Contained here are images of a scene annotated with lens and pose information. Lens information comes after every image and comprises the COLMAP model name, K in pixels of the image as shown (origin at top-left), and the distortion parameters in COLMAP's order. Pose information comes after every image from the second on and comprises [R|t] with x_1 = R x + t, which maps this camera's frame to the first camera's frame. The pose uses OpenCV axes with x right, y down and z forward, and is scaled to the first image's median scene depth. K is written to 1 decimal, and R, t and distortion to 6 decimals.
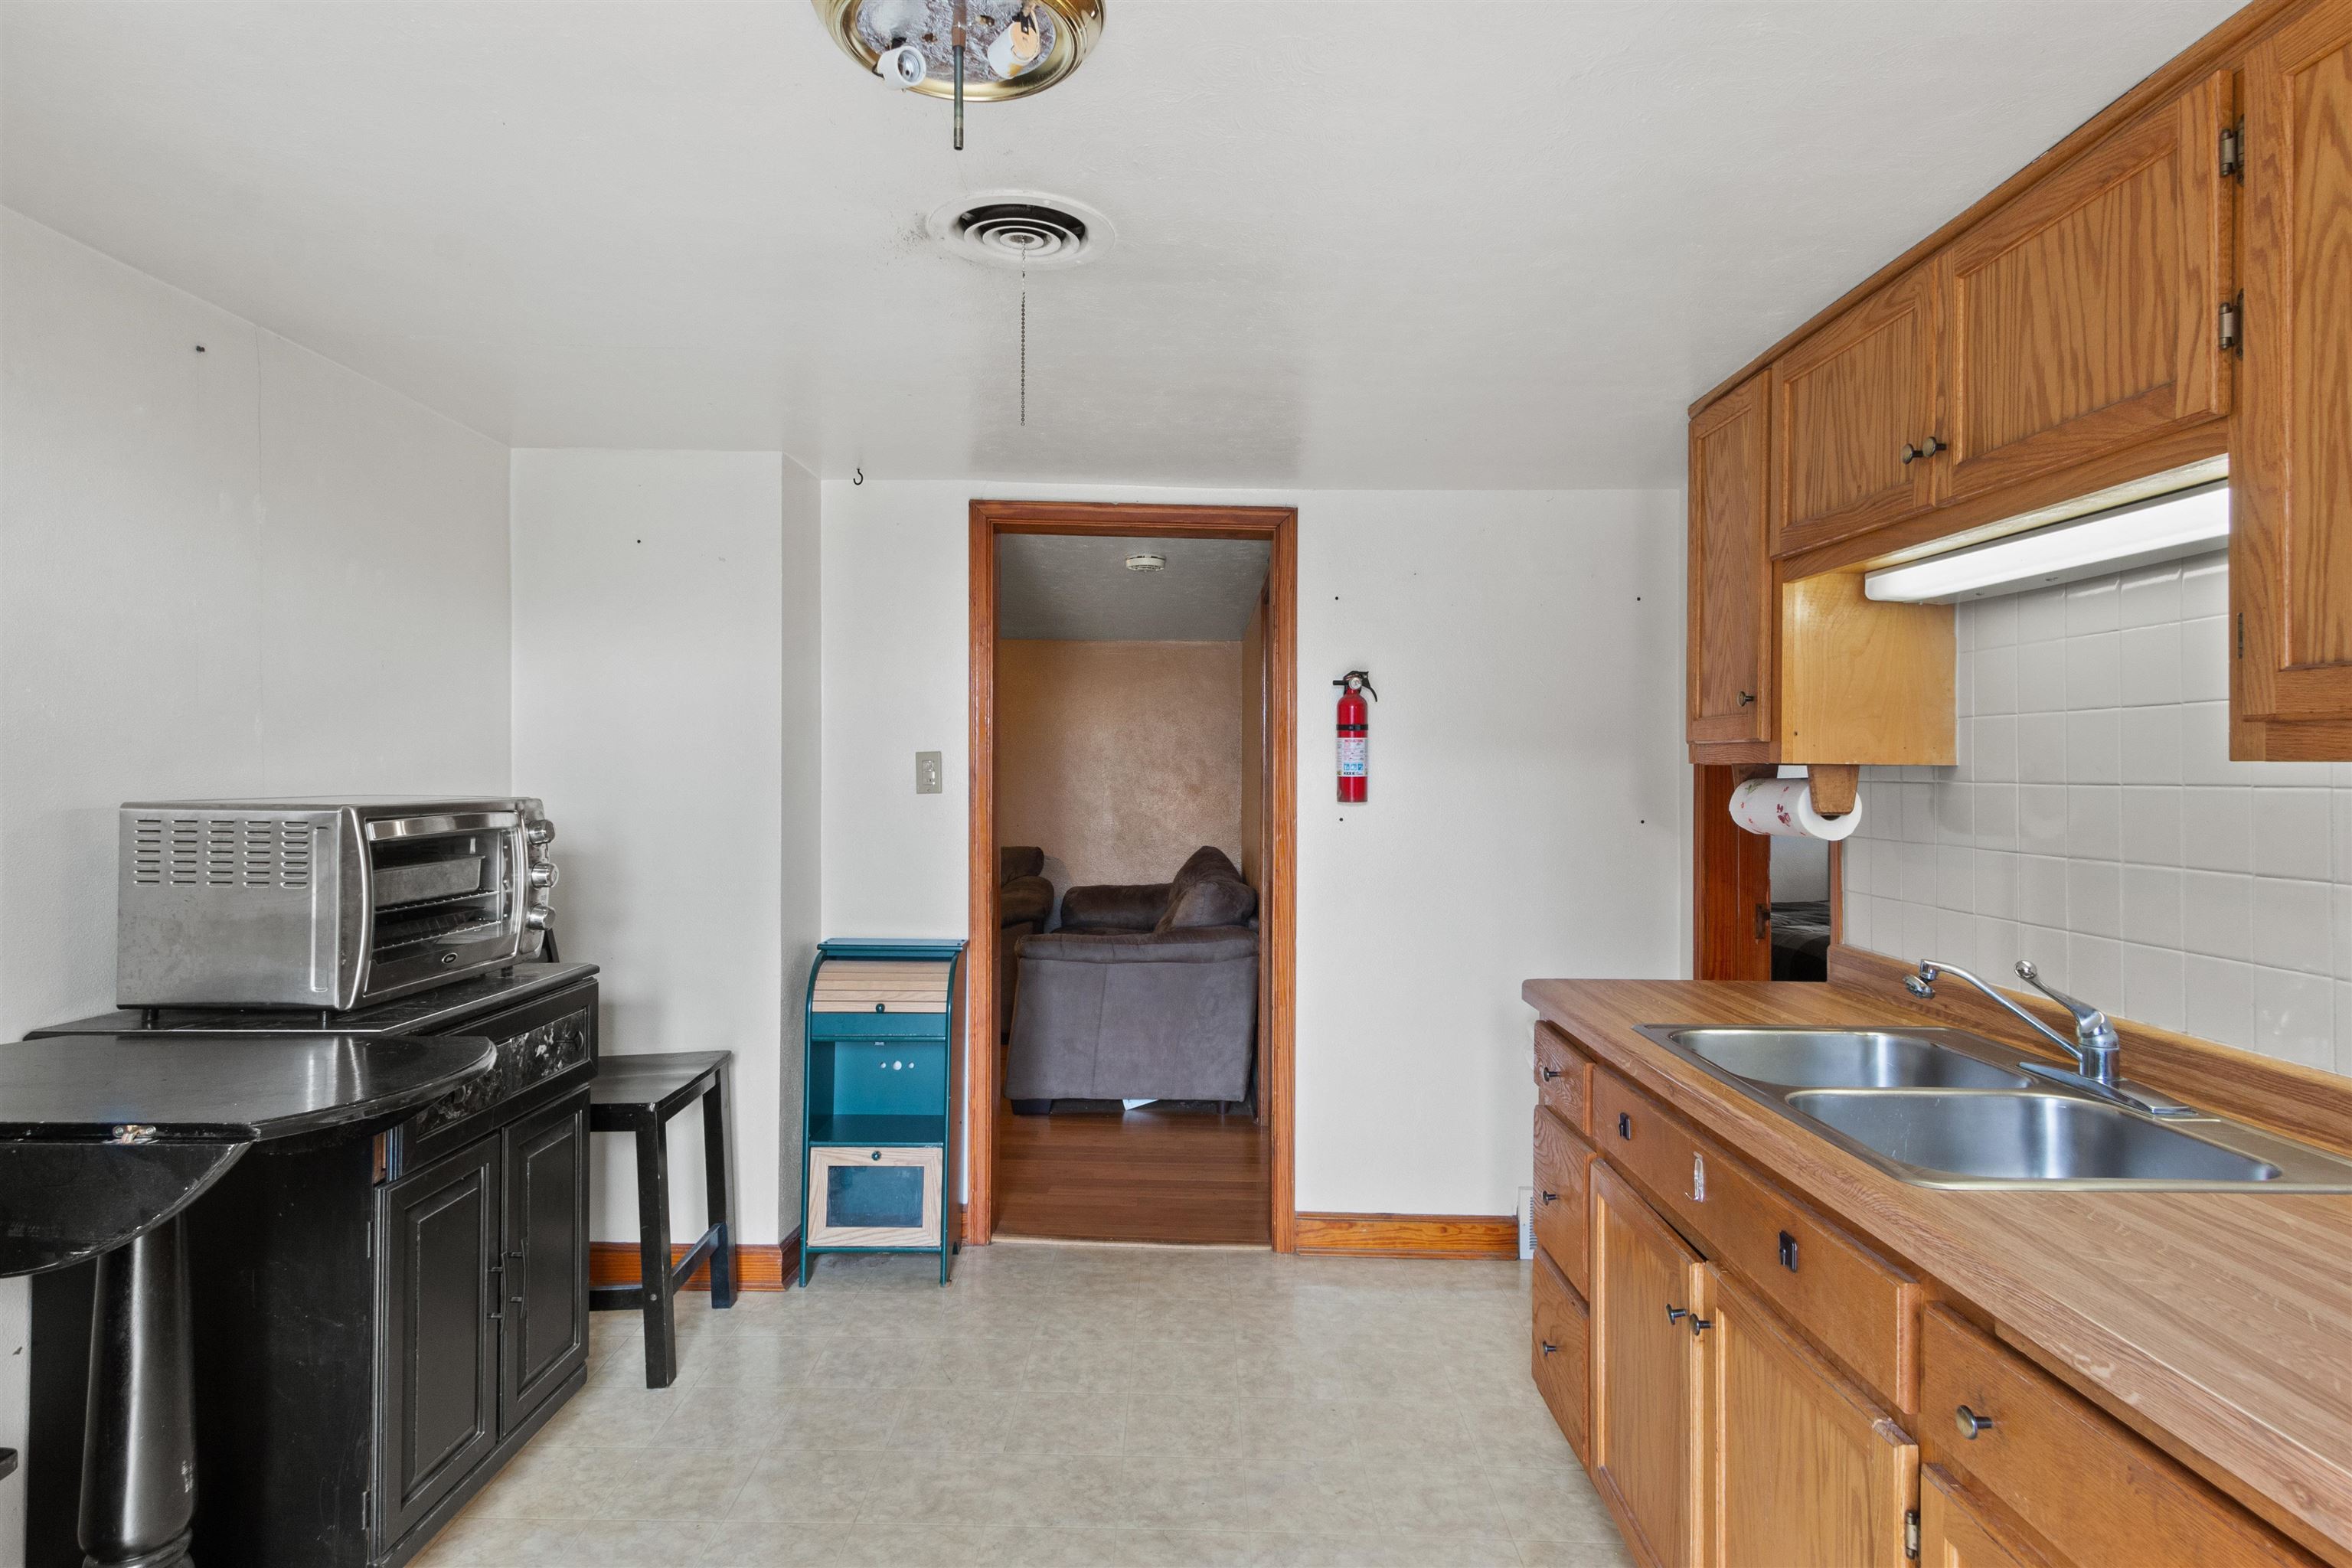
lens RADIAL K [[1397.0, 0, 1176.0], [0, 1397.0, 784.0], [0, 0, 1]] dist [0.001193, 0.000382]
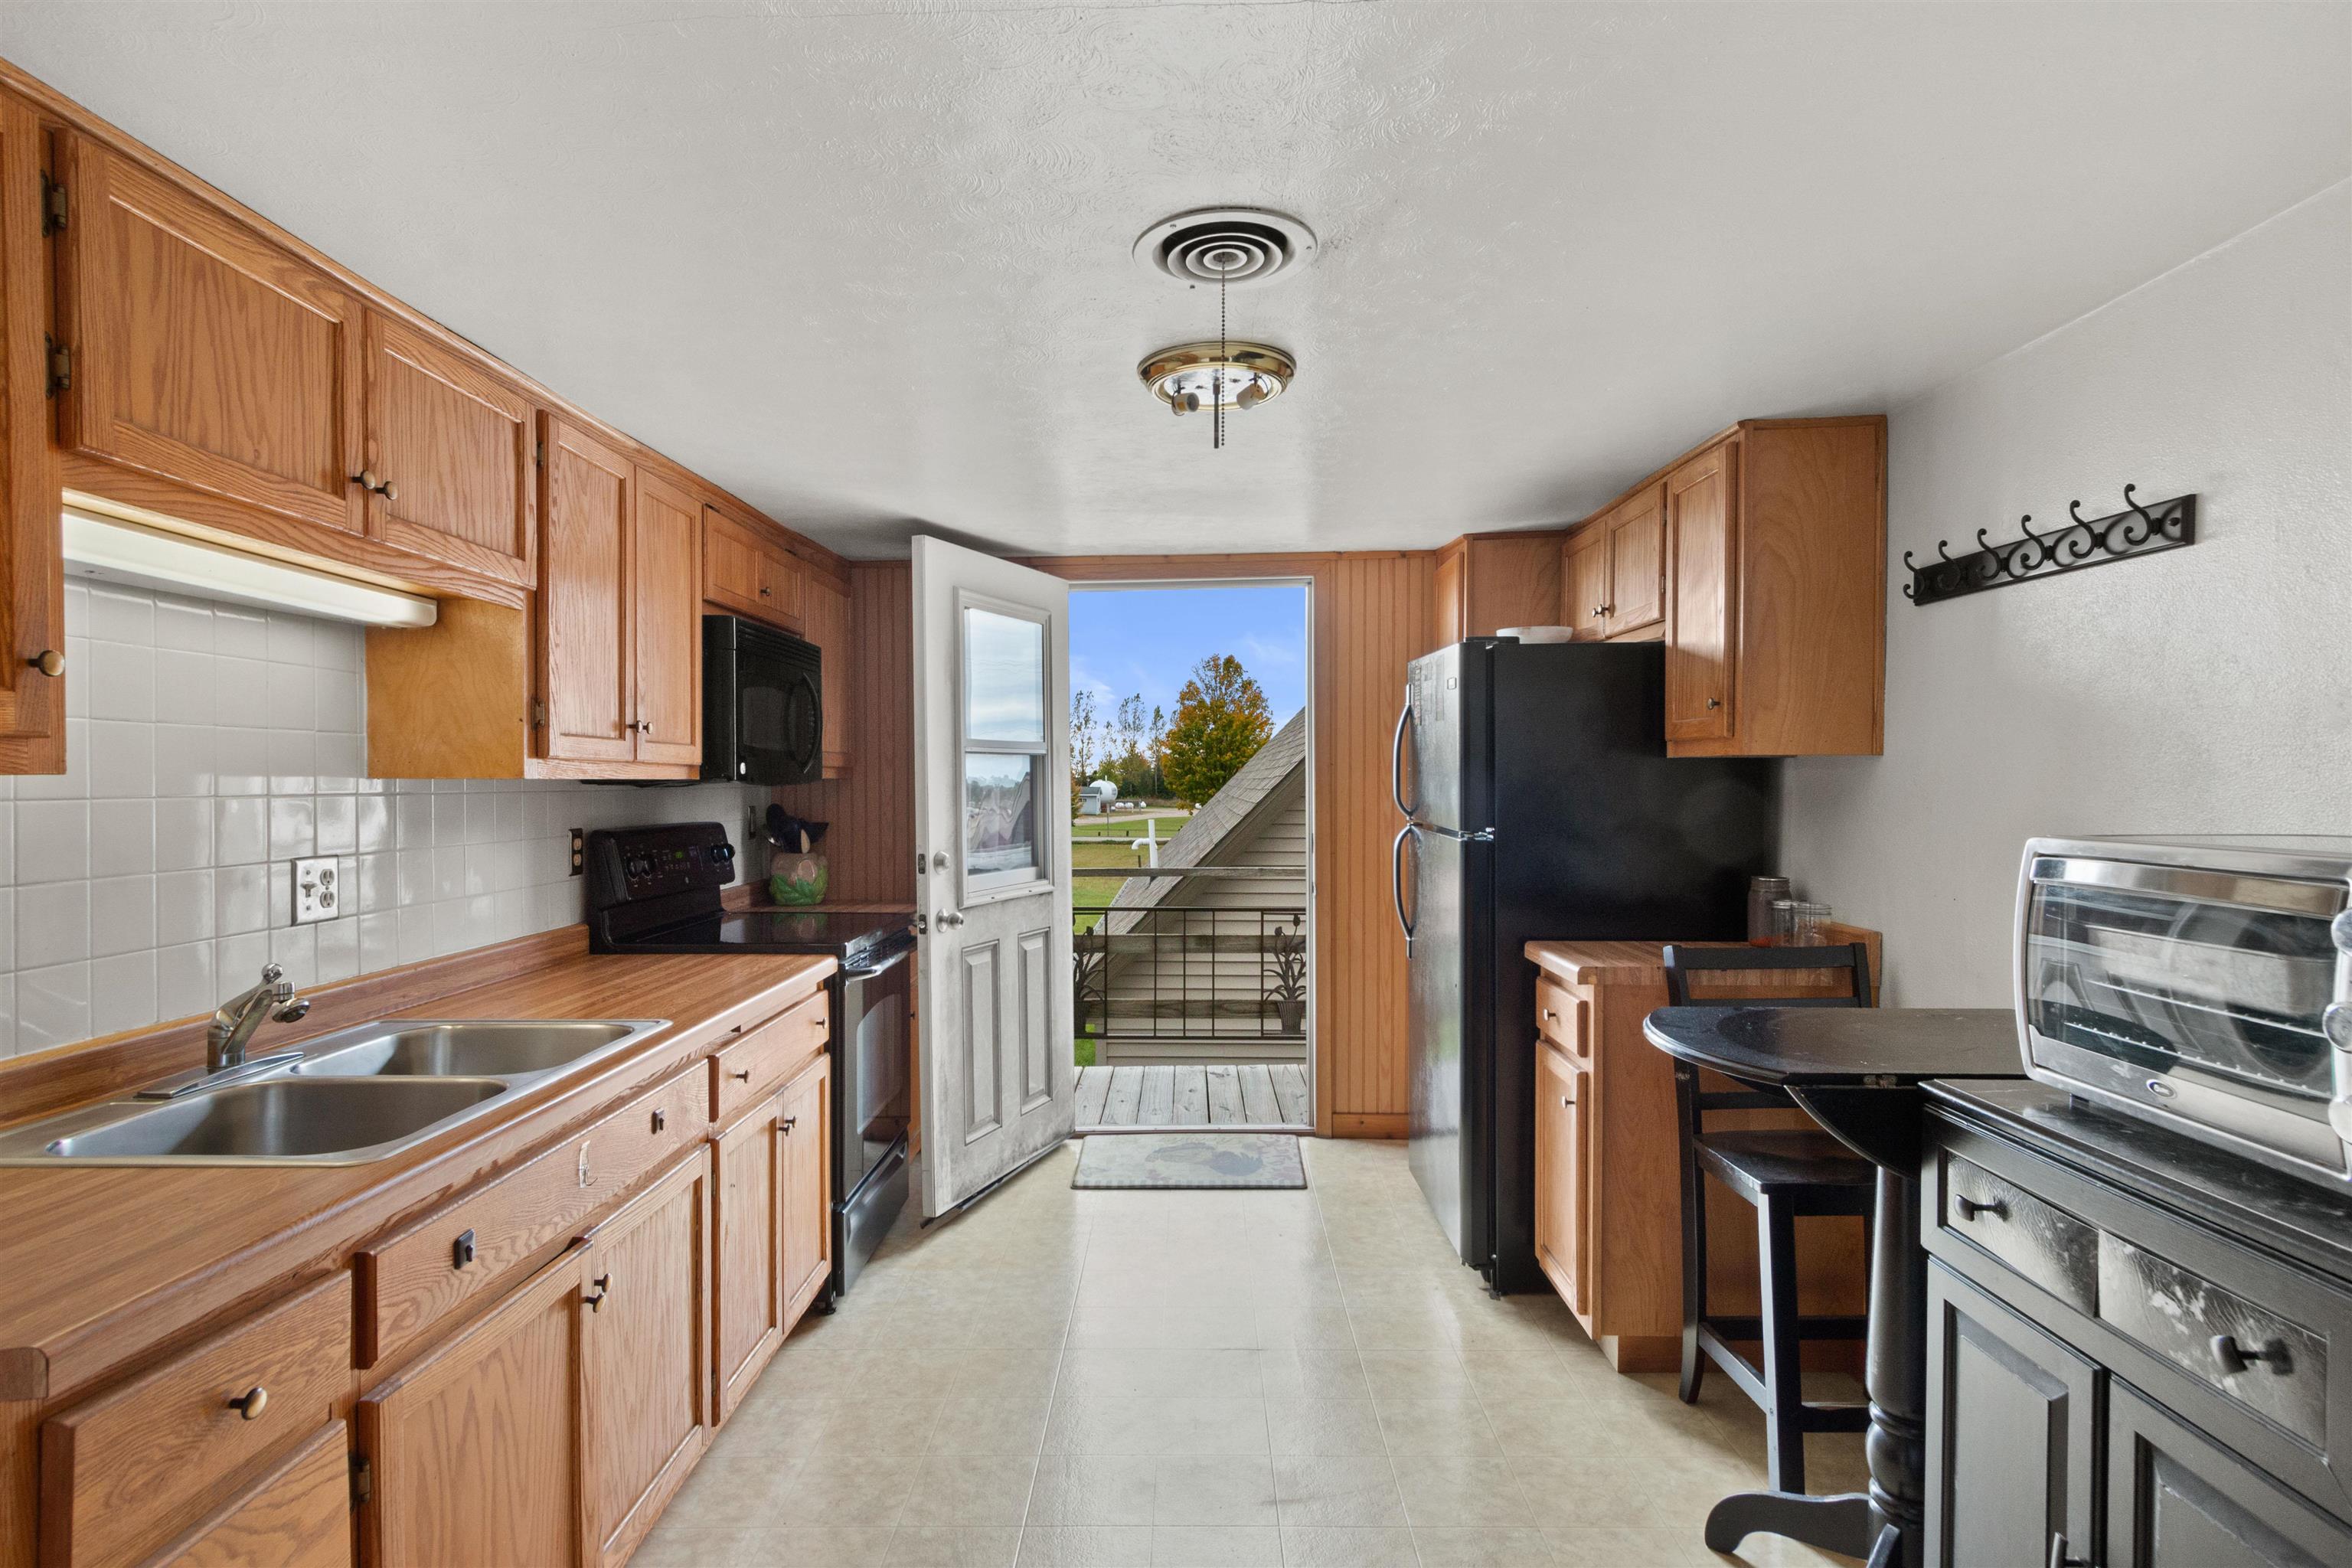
lens RADIAL K [[1161.0, 0, 1176.0], [0, 1161.0, 784.0], [0, 0, 1]] dist [-0.000999, -0.000251]
pose [[-0.999902, -0.003438, 0.013576, -0.084101], [-0.003184, 0.999821, 0.018661, -0.024433], [-0.013637, 0.018616, -0.999734, 1.706927]]
